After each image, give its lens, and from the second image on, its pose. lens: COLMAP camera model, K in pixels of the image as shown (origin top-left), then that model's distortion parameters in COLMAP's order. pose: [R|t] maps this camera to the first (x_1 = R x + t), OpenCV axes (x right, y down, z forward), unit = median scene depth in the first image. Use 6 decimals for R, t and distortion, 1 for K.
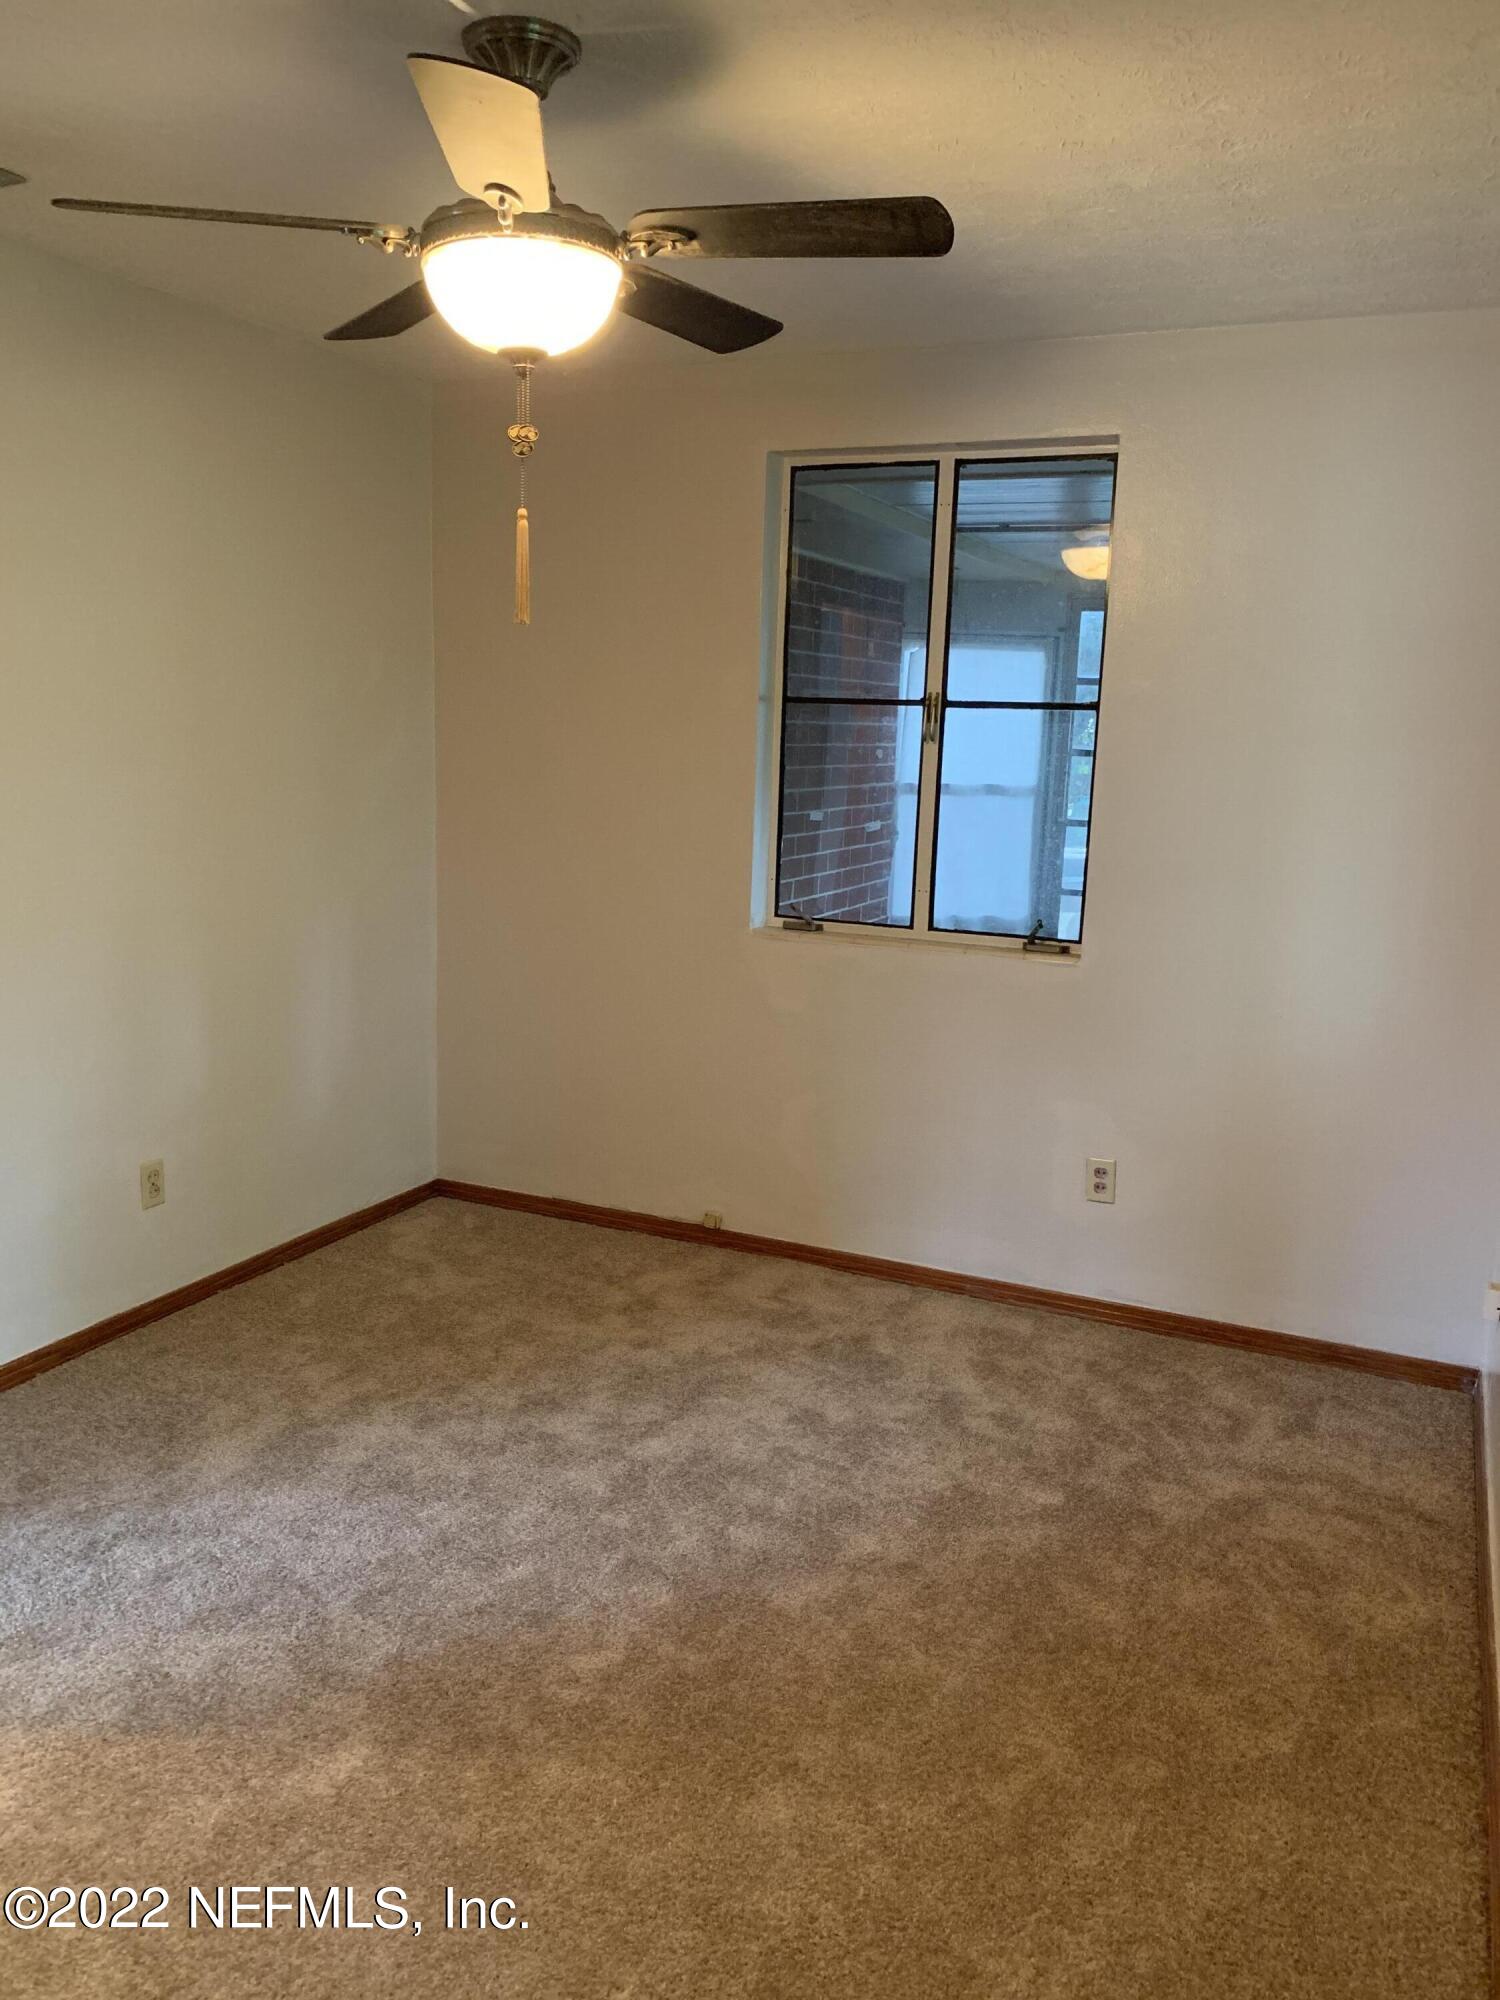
lens RADIAL K [[1455.8, 0, 752.7], [0, 1455.8, 987.7], [0, 0, 1]] dist [-0.036579, -0.003549]
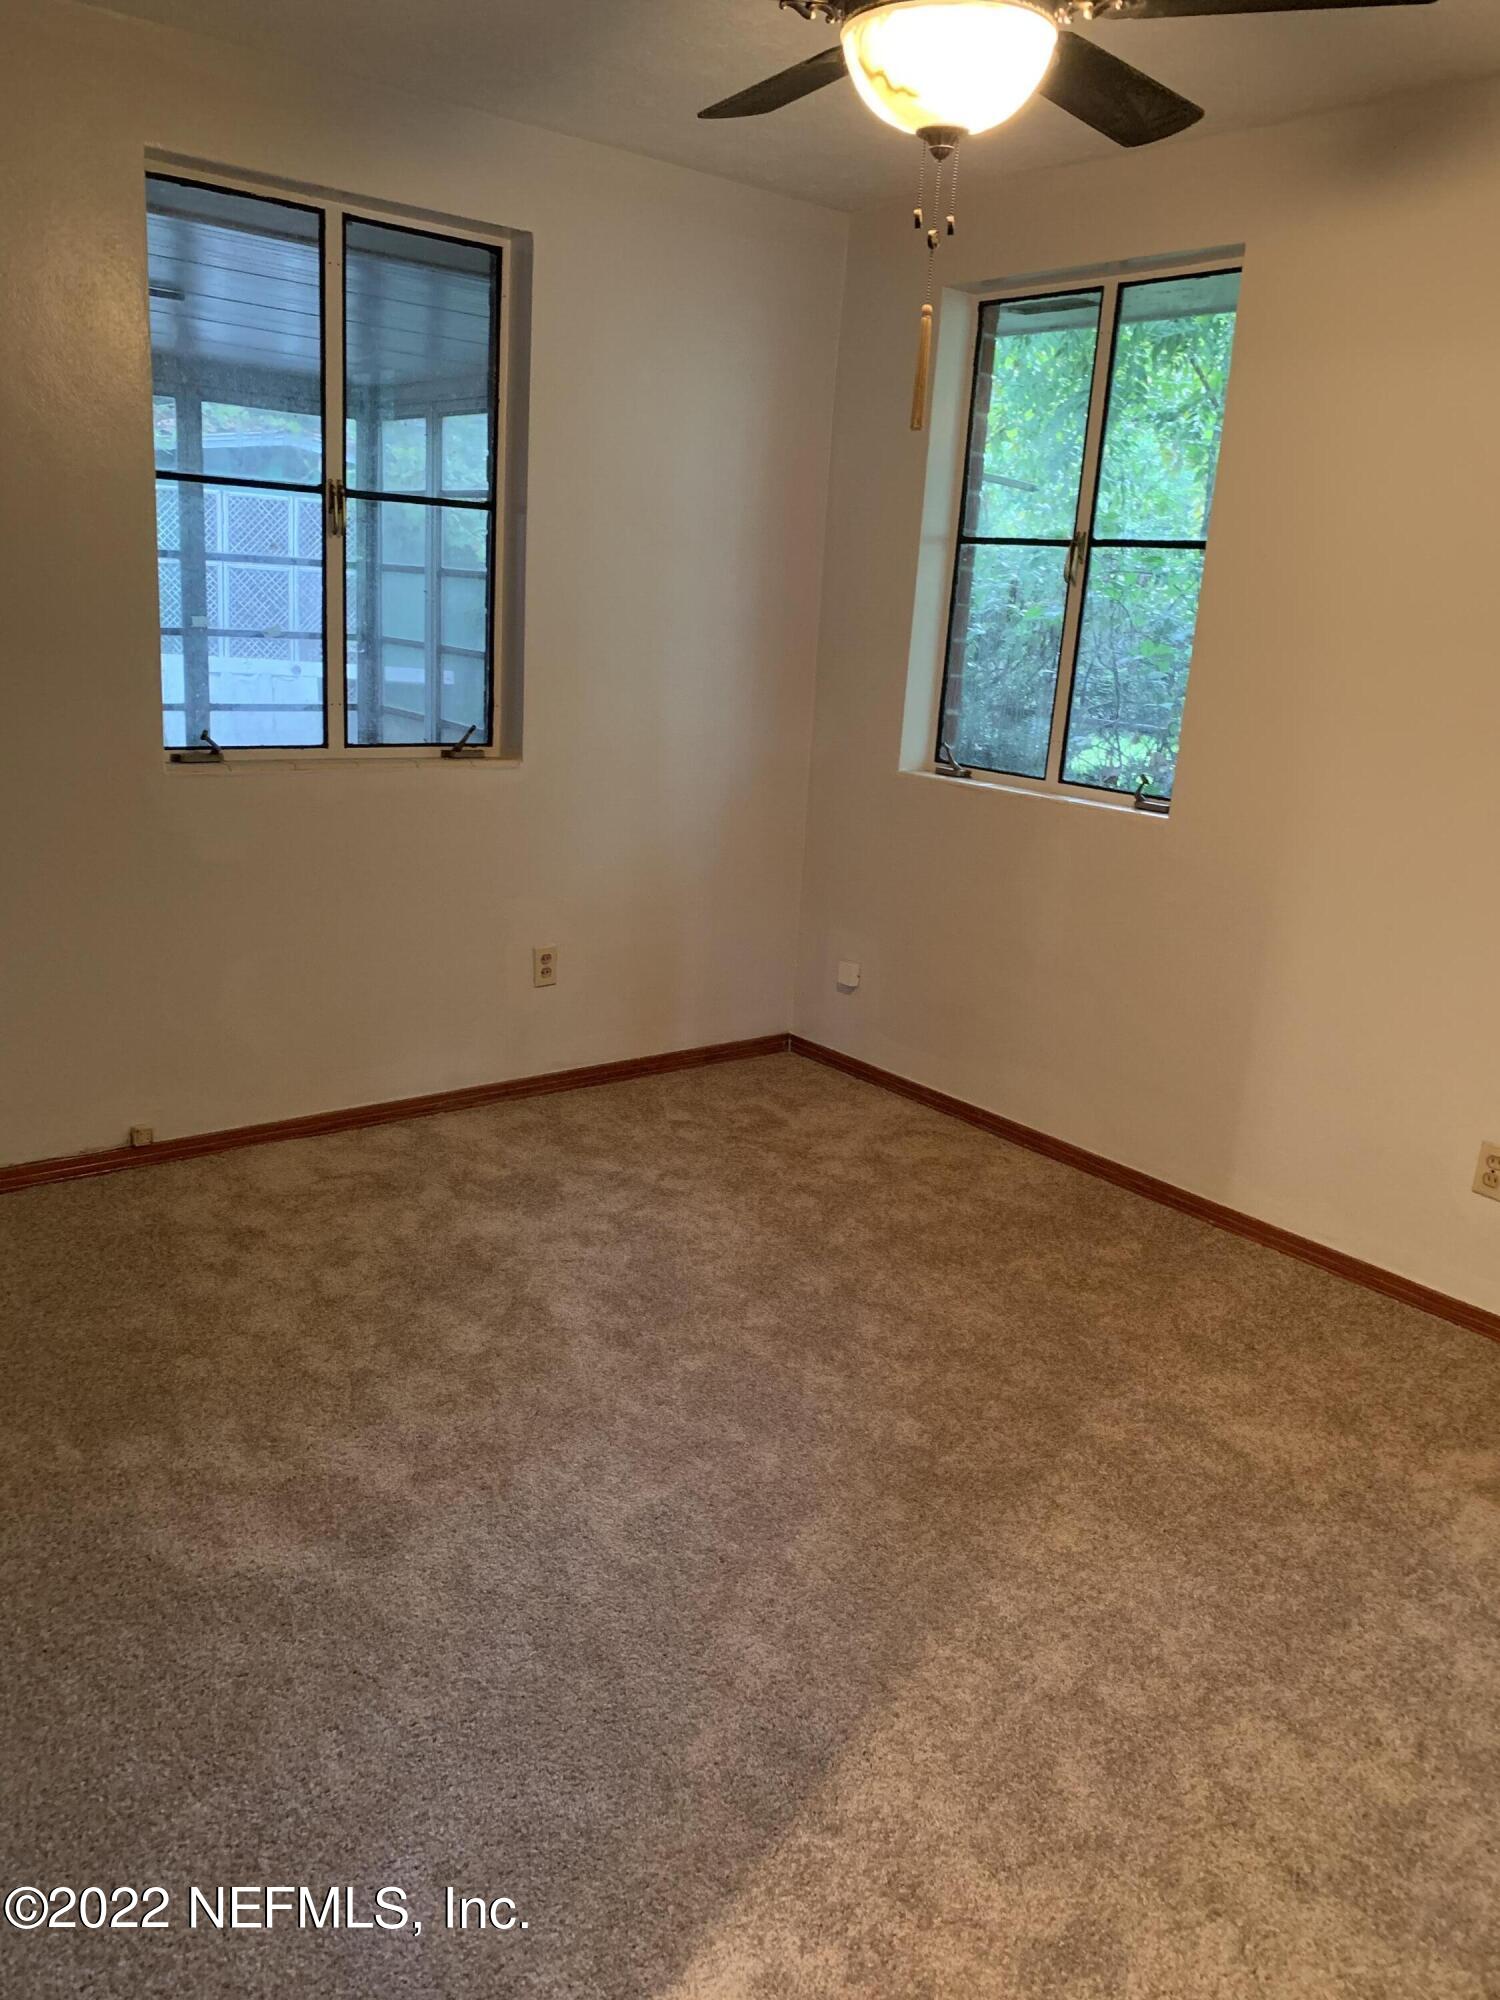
lens RADIAL K [[1546.9, 0, 752.7], [0, 1546.9, 1009.2], [0, 0, 1]] dist [0.036111, -0.026532]
pose [[0.447574, -0.249879, 0.858626, -0.713608], [0.102618, 0.968175, 0.228269, -0.085331], [-0.888340, -0.014056, 0.458972, 0.350700]]
